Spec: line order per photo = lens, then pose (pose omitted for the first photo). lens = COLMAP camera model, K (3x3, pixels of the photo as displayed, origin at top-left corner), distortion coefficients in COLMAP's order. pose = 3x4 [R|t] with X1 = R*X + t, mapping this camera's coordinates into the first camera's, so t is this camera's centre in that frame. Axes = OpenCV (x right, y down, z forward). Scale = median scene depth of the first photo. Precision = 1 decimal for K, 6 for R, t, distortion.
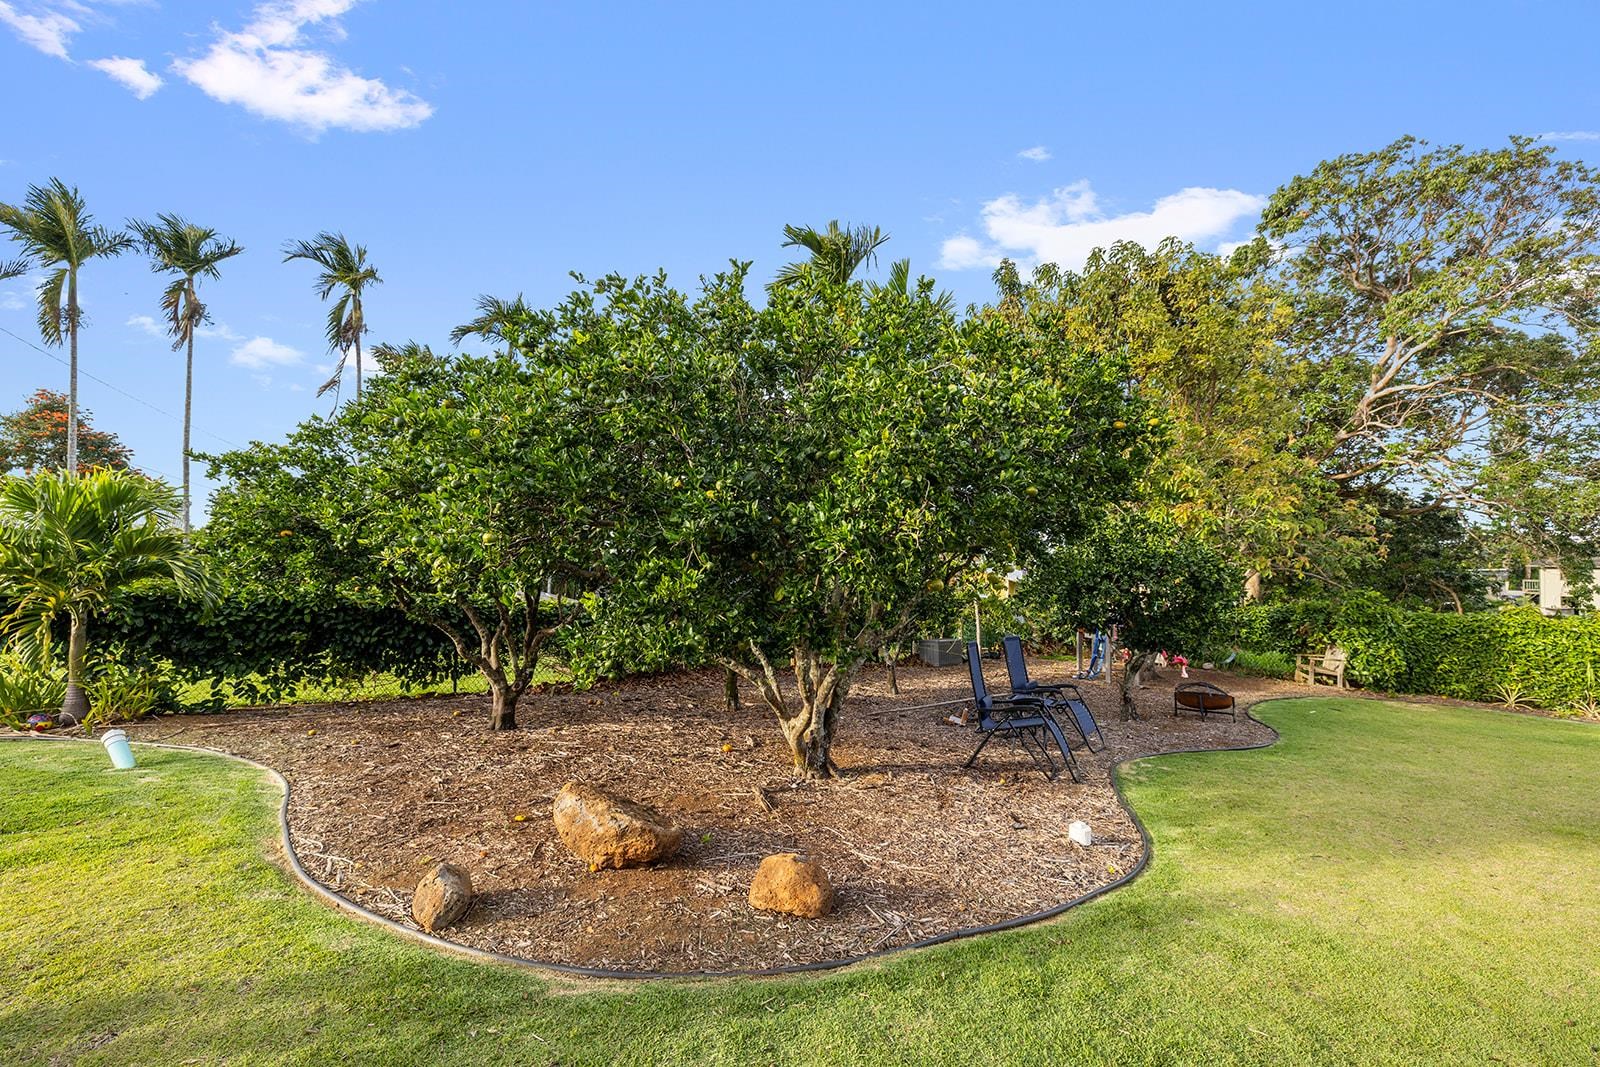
lens RADIAL K [[667.6, 0, 803.3], [0, 667.6, 535.8], [0, 0, 1]] dist [-0.001212, -0.000502]
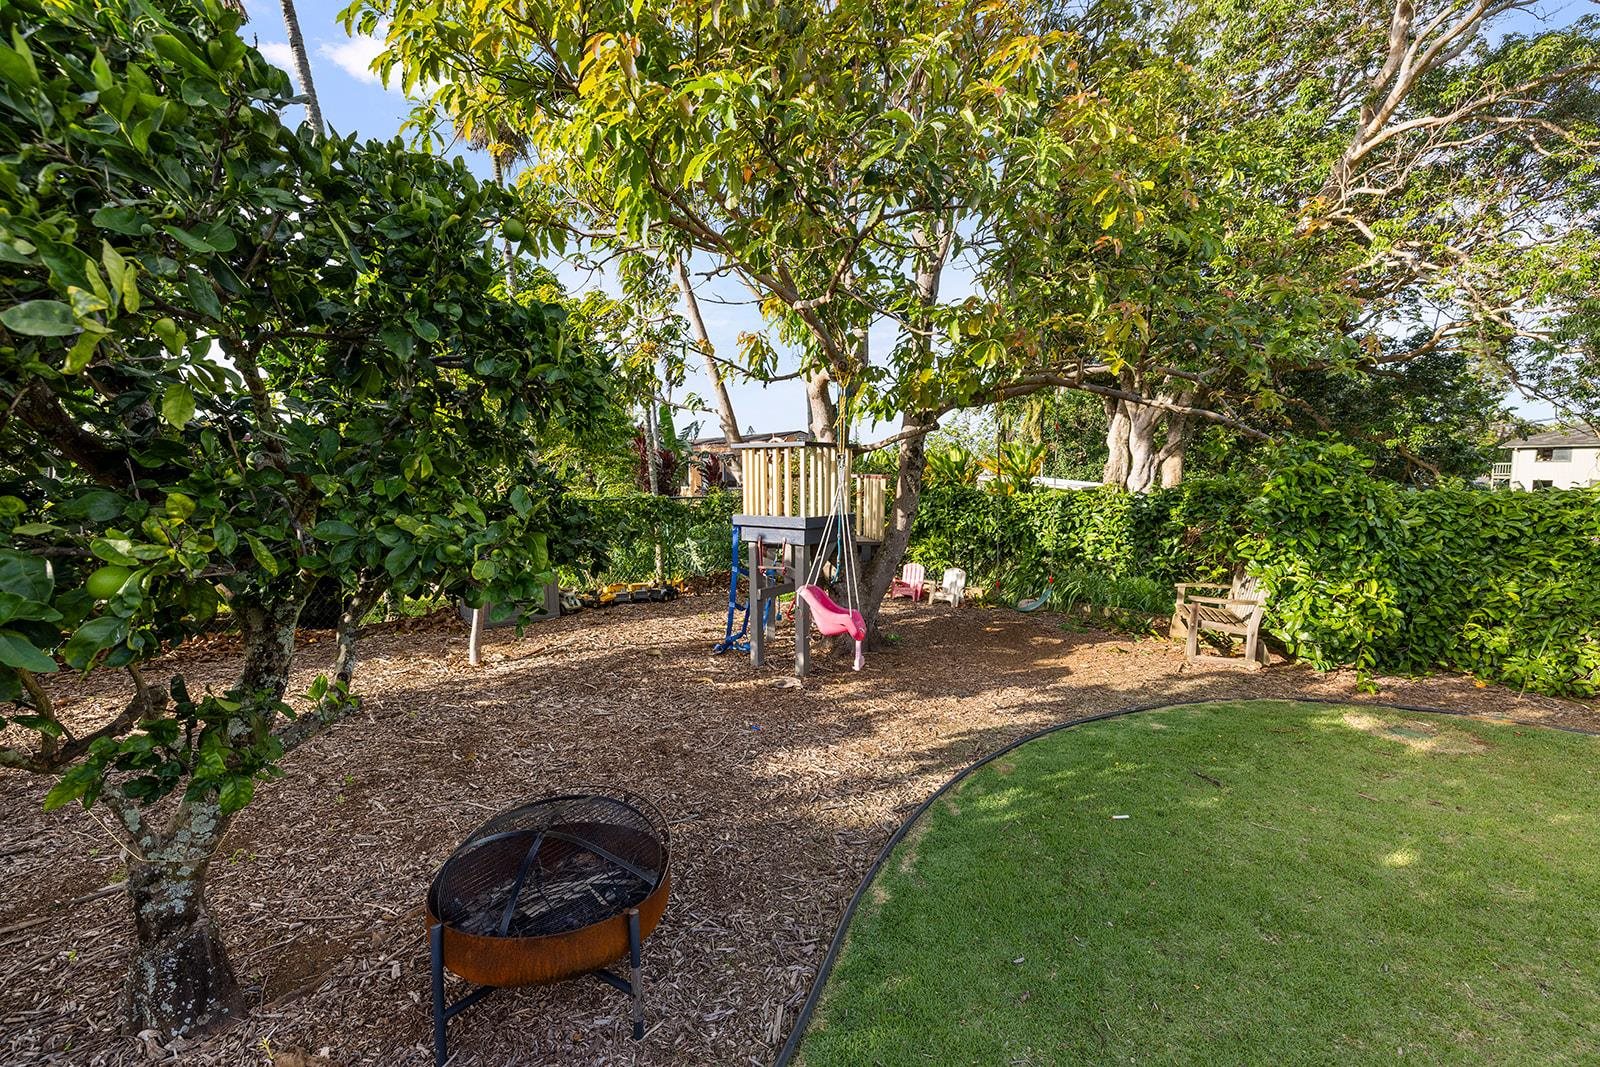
lens RADIAL K [[674.2, 0, 803.8], [0, 674.2, 529.4], [0, 0, 1]] dist [-0.000707, -0.000076]
pose [[0.998786, -0.030489, 0.038683, 1.189865], [0.025314, 0.991471, 0.127847, 0.177564], [-0.042251, -0.126713, 0.991039, 1.396014]]
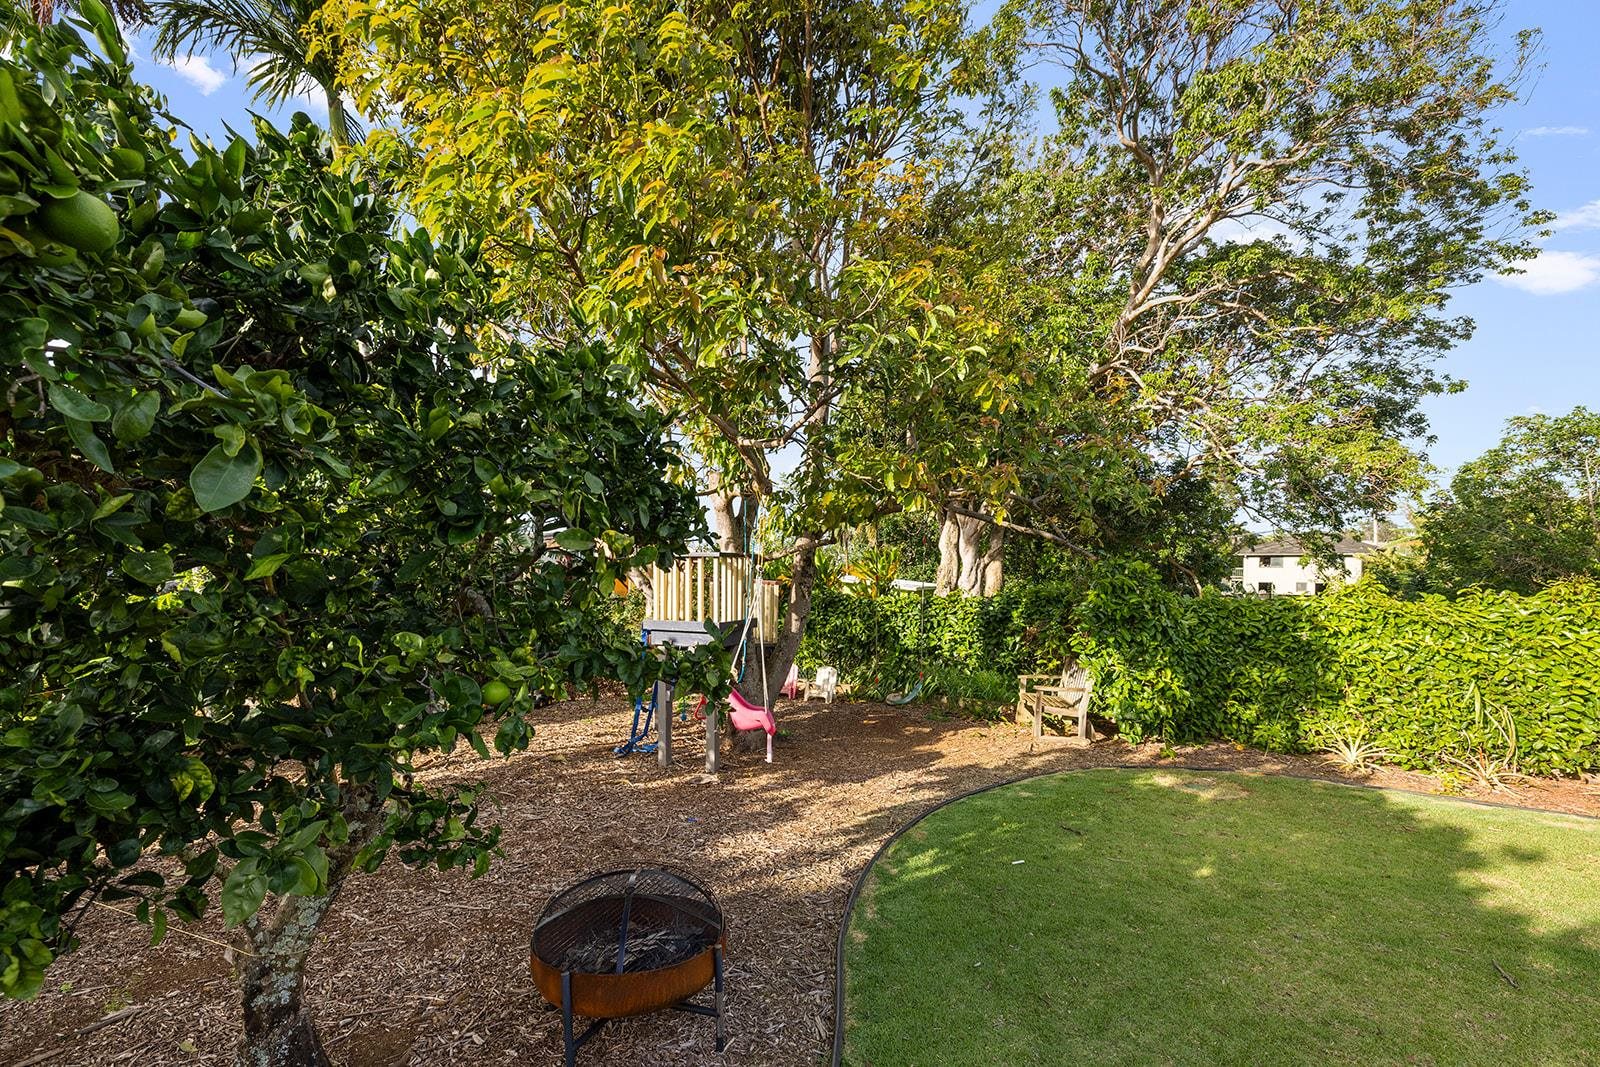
lens RADIAL K [[698.8, 0, 799.9], [0, 698.8, 581.0], [0, 0, 1]] dist [0.000032, 0.000092]
pose [[0.959577, -0.020323, 0.280712, 1.040644], [0.002060, 0.997870, 0.065201, 0.148951], [-0.281439, -0.061987, 0.957575, 1.285214]]
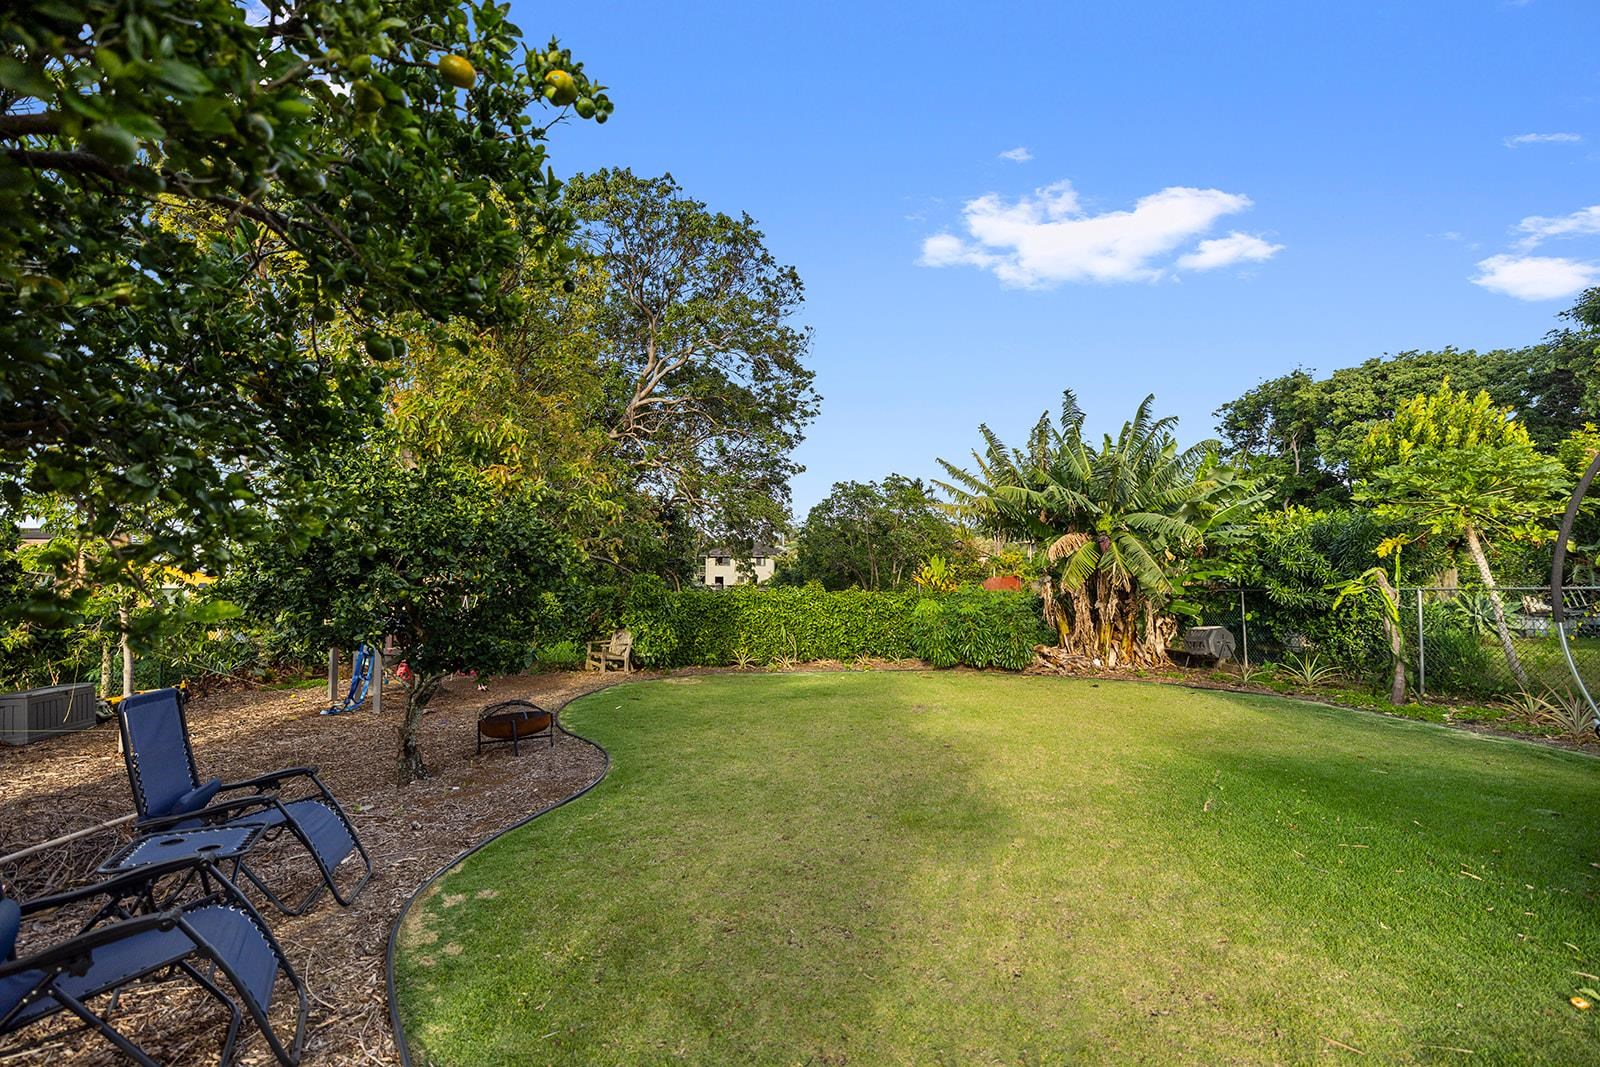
lens RADIAL K [[670.5, 0, 800.0], [0, 670.5, 533.5], [0, 0, 1]] dist [0.011196, 0.000018]
pose [[0.549346, 0.021440, 0.835320, 0.240815], [-0.026454, 0.999616, -0.008260, 0.051276], [-0.835176, -0.017560, 0.549702, 0.555189]]
